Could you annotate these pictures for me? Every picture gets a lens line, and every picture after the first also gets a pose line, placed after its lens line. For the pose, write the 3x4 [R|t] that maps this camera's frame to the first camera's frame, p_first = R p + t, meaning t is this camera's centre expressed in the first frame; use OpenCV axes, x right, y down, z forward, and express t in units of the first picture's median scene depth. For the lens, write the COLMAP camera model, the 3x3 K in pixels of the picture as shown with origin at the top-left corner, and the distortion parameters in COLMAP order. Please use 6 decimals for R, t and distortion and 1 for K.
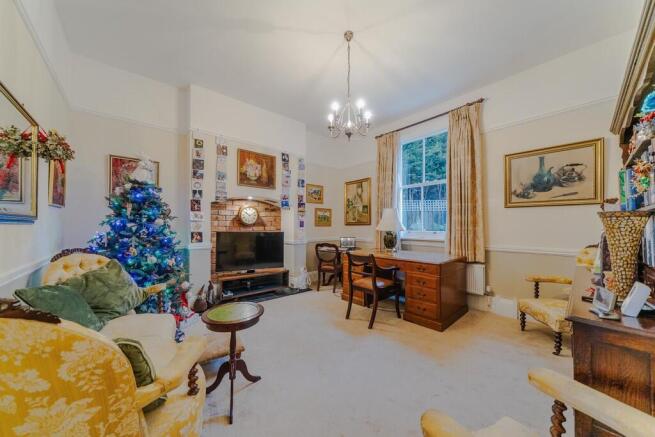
lens RADIAL K [[223.8, 0, 325.2], [0, 223.8, 218.1], [0, 0, 1]] dist [-0.001435, -0.000124]
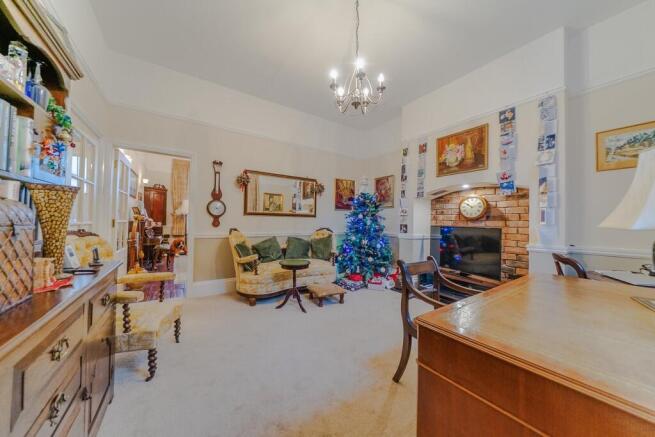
lens RADIAL K [[223.8, 0, 325.2], [0, 223.8, 218.1], [0, 0, 1]] dist [-0.001435, -0.000124]
pose [[-0.120884, -0.024413, -0.992366, 0.579504], [0.011467, 0.999597, -0.025987, 0.045791], [0.992600, -0.014521, -0.120556, 0.596403]]
